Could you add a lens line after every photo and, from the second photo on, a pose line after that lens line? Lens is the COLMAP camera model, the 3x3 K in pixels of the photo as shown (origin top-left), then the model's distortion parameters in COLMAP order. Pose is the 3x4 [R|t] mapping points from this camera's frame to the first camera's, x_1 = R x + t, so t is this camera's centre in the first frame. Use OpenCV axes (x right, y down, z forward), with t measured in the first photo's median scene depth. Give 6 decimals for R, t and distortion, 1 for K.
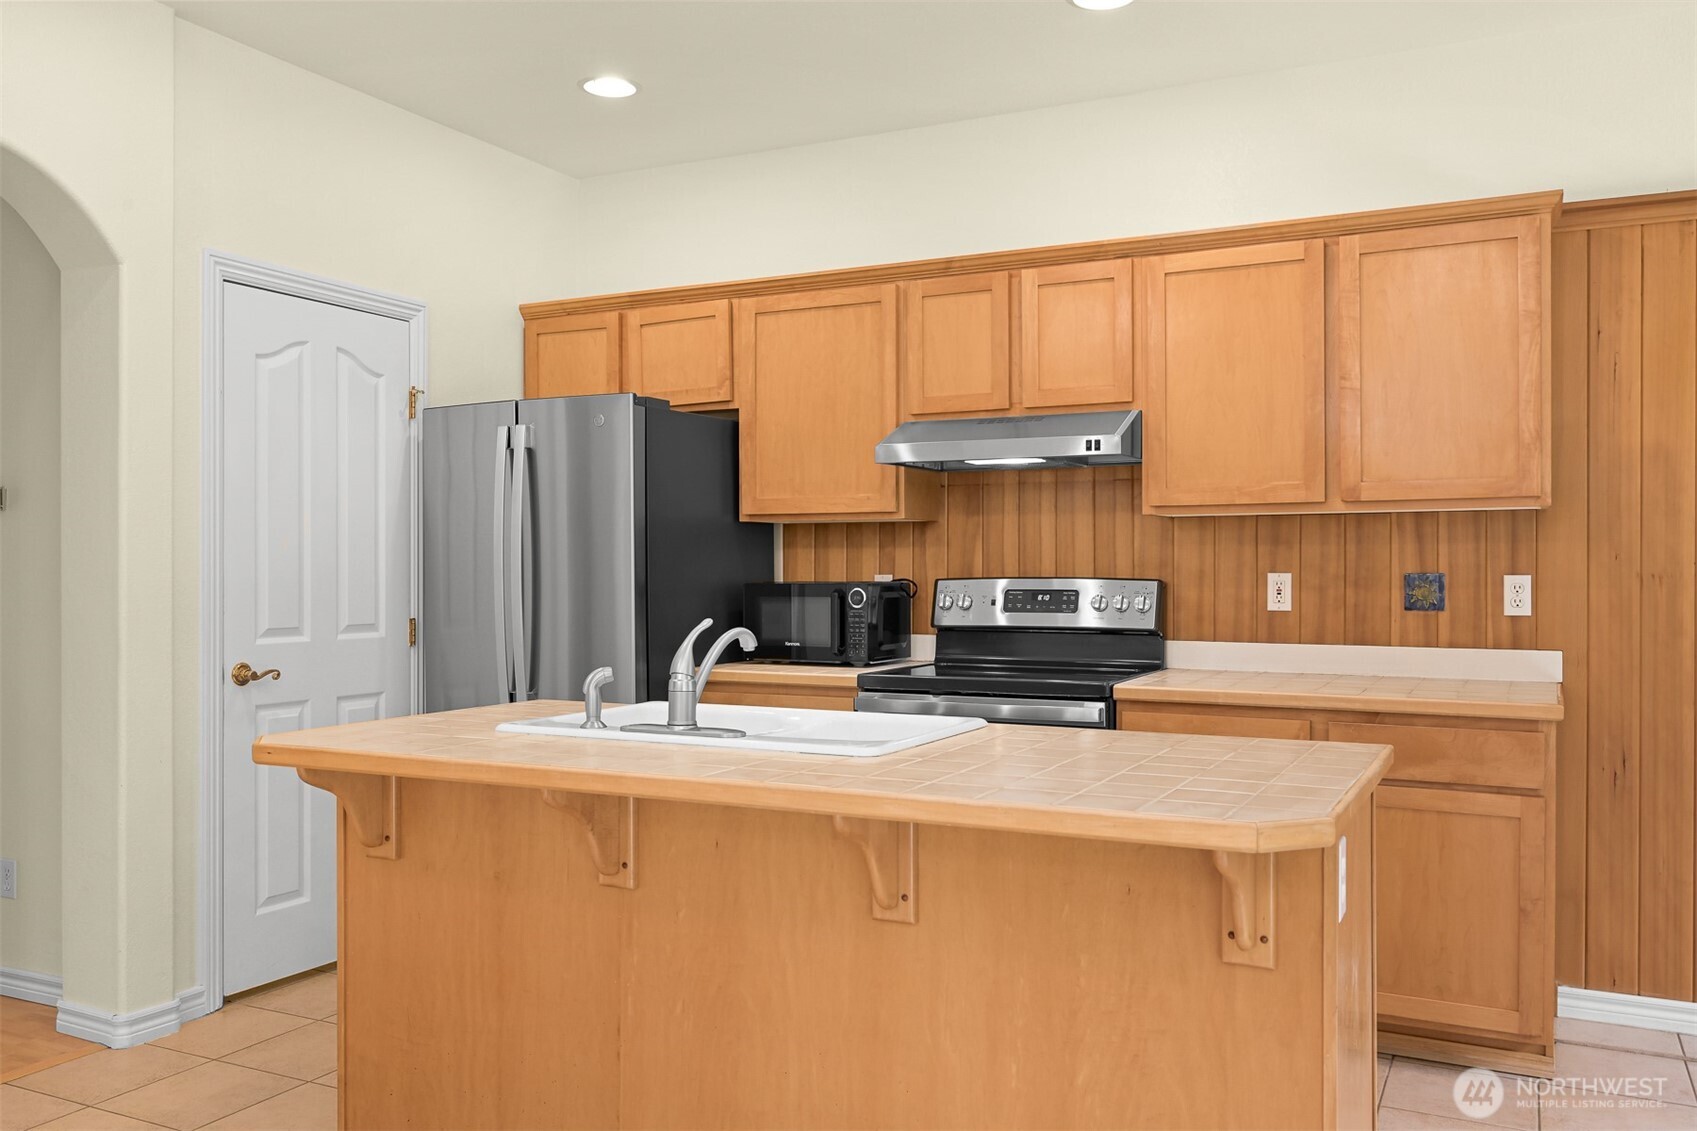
lens RADIAL K [[1367.6, 0, 848.7], [0, 1367.6, 570.6], [0, 0, 1]] dist [-0.003529, -0.008548]
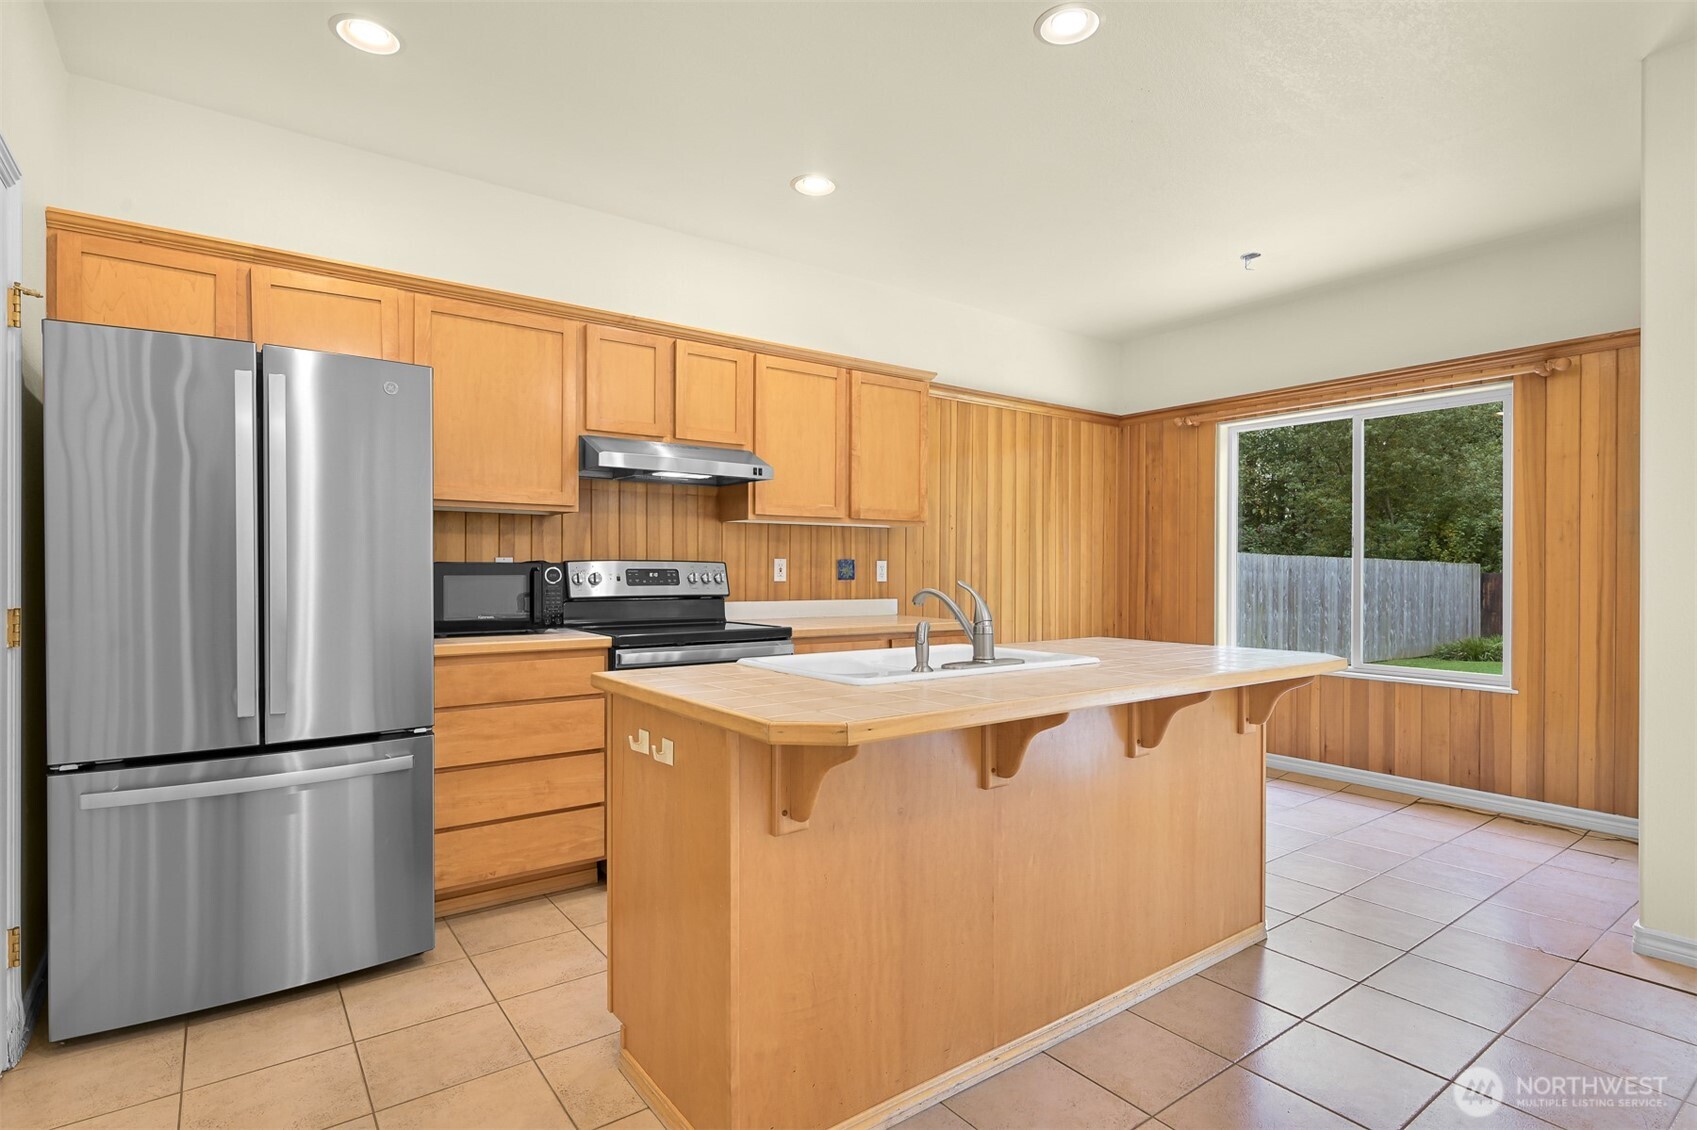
lens RADIAL K [[843.2, 0, 855.3], [0, 843.2, 569.2], [0, 0, 1]] dist [0.000686, -0.001953]
pose [[0.447868, 0.002268, 0.894097, -0.587834], [-0.001873, 0.999997, -0.001599, 0.016419], [-0.894098, -0.000959, 0.447871, 0.473907]]
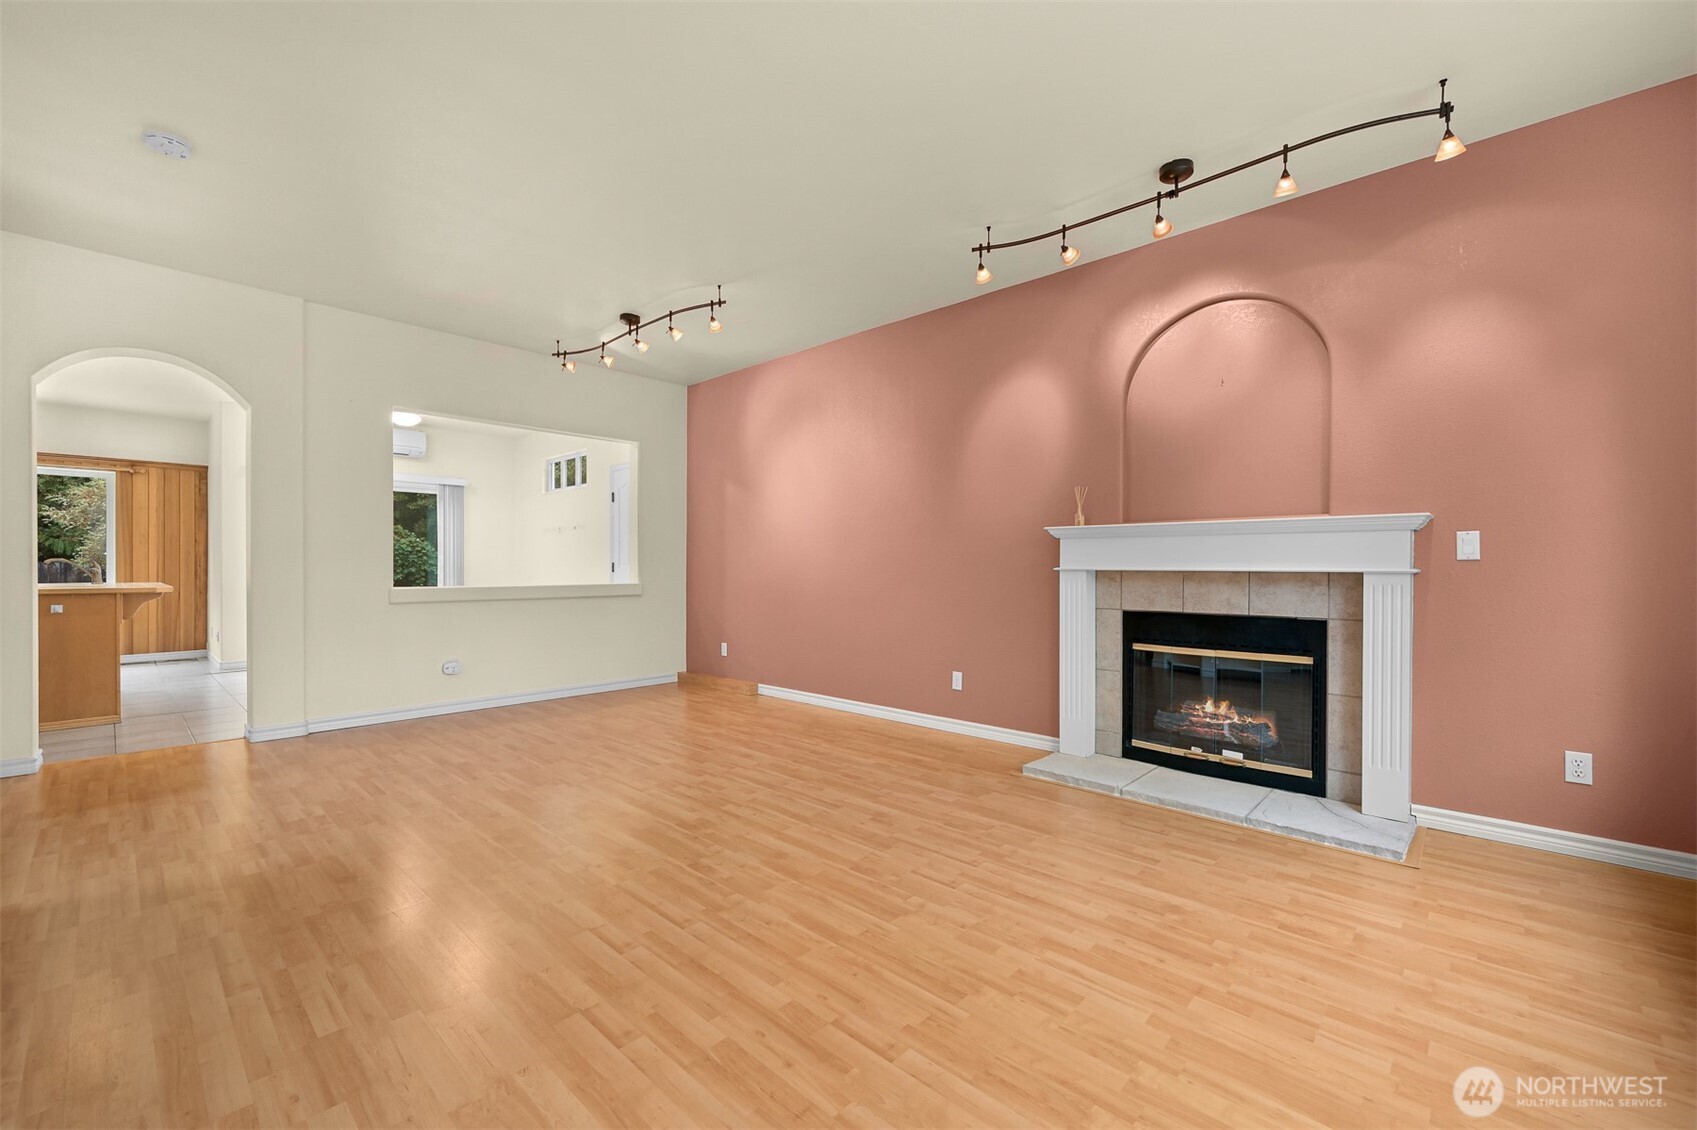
lens RADIAL K [[718.5, 0, 859.8], [0, 718.5, 564.4], [0, 0, 1]] dist [-0.004757, -0.000067]
pose [[-0.958682, 0.000248, 0.284481, -1.844927], [-0.000804, 0.999993, -0.003580, 0.043619], [-0.284480, -0.003661, -0.958675, 1.527081]]
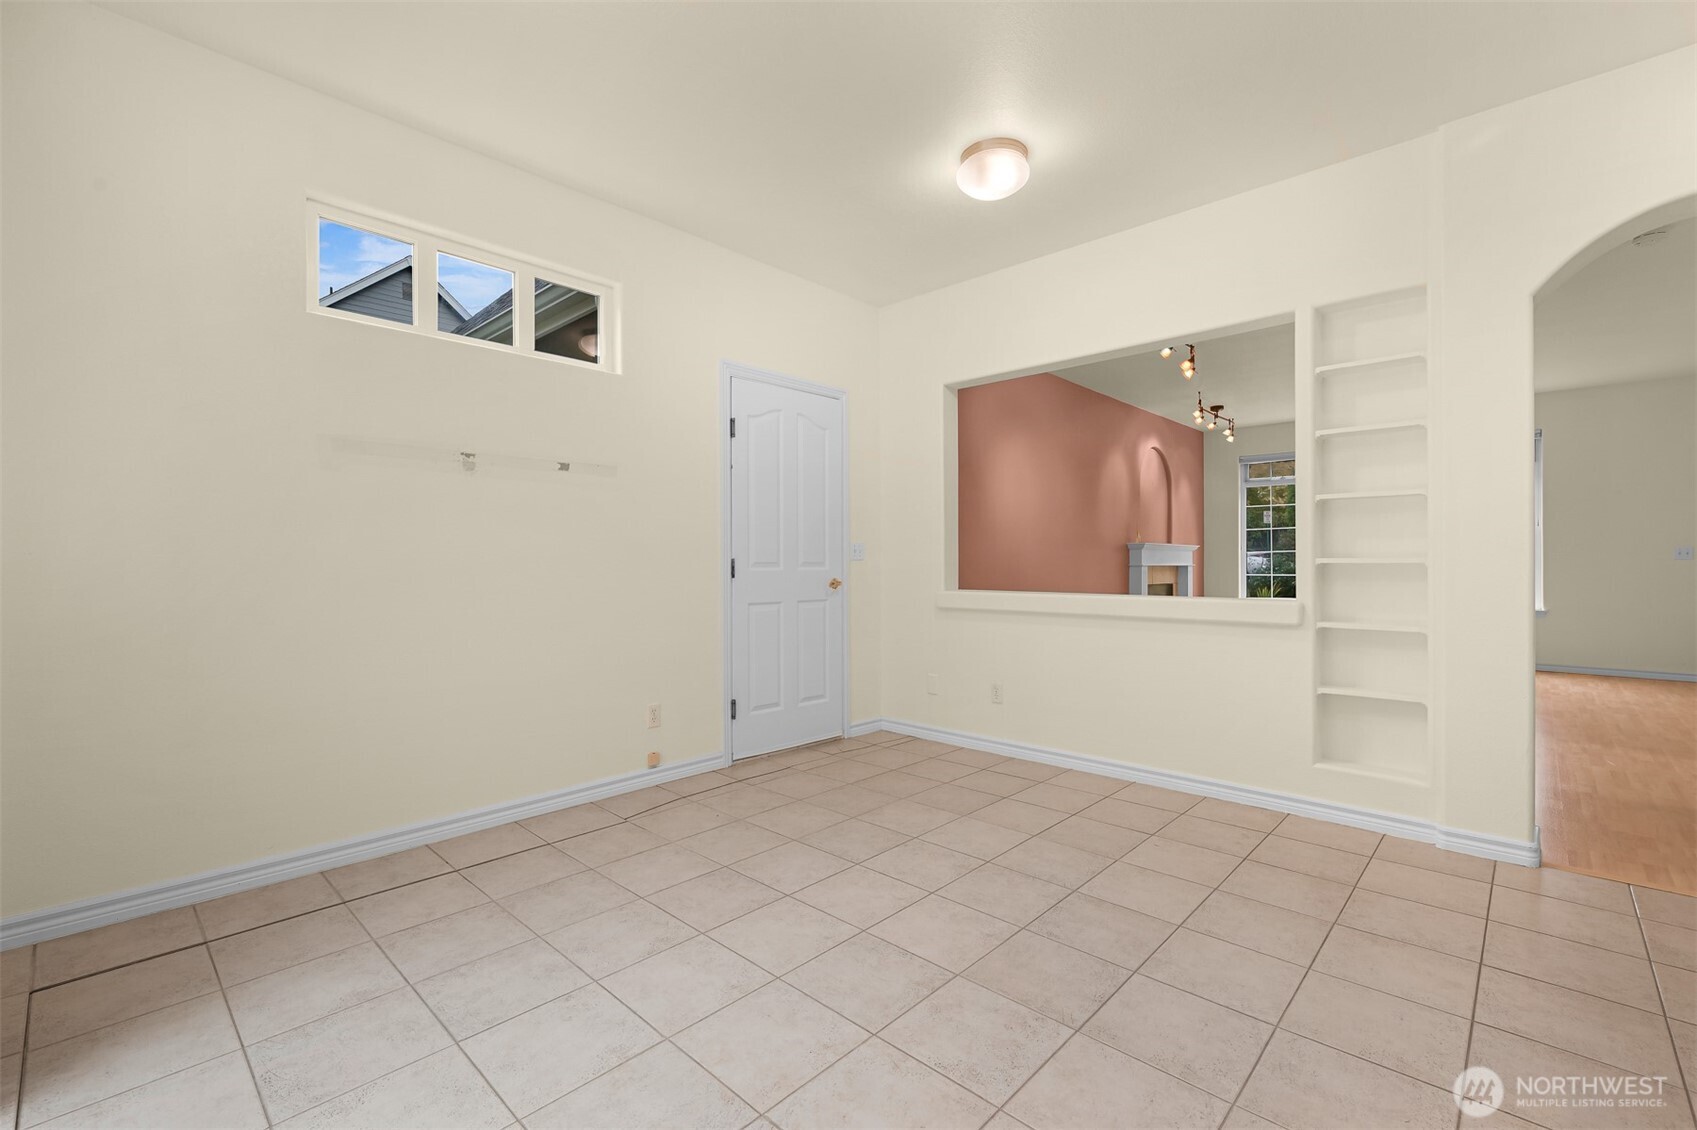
lens RADIAL K [[718.5, 0, 856.6], [0, 718.5, 561.5], [0, 0, 1]] dist [-0.004757, -0.000067]
pose [[-0.285621, -0.002171, -0.958340, 0.219937], [0.002335, 0.999993, -0.002961, 0.039601], [0.958340, -0.003084, -0.285614, 0.303666]]
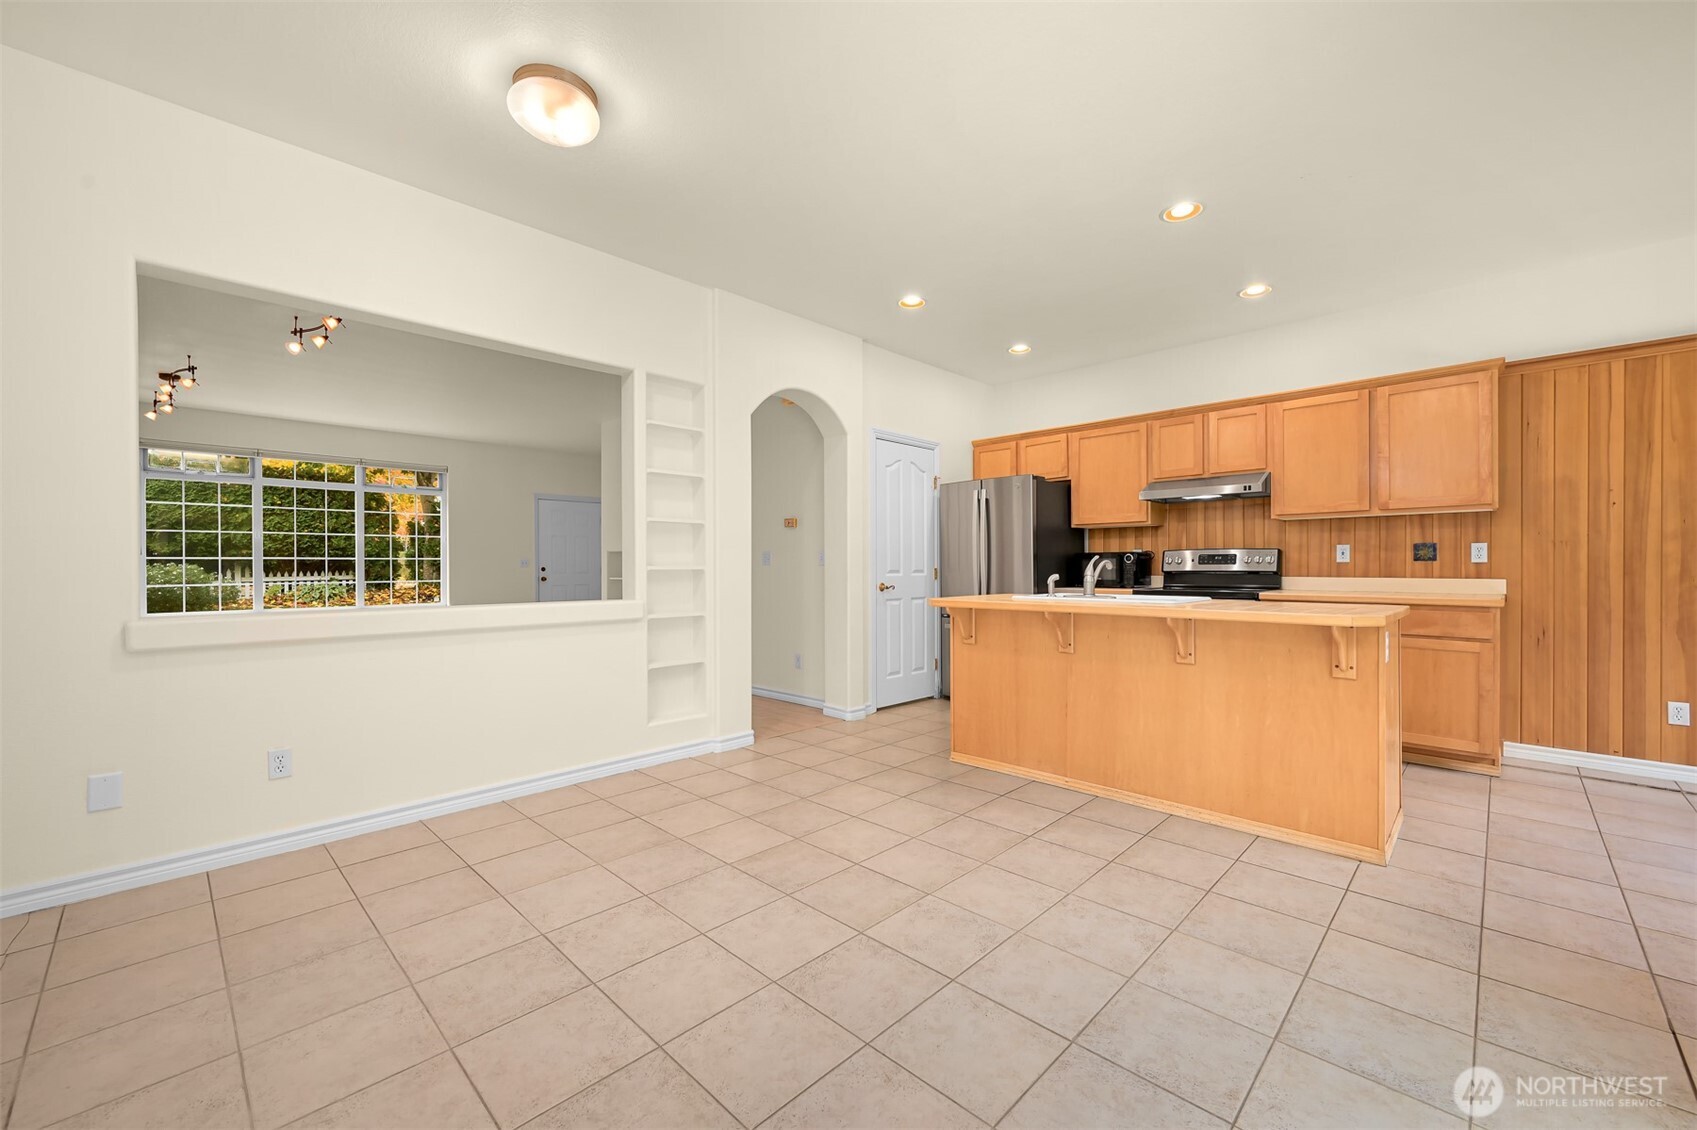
lens RADIAL K [[672.8, 0, 848.0], [0, 672.8, 568.2], [0, 0, 1]] dist [-0.001314, -0.000352]
pose [[0.952383, -0.001217, -0.304902, -0.108941], [0.001677, 0.999998, 0.001246, 0.037436], [0.304900, -0.001698, 0.952383, -0.255566]]
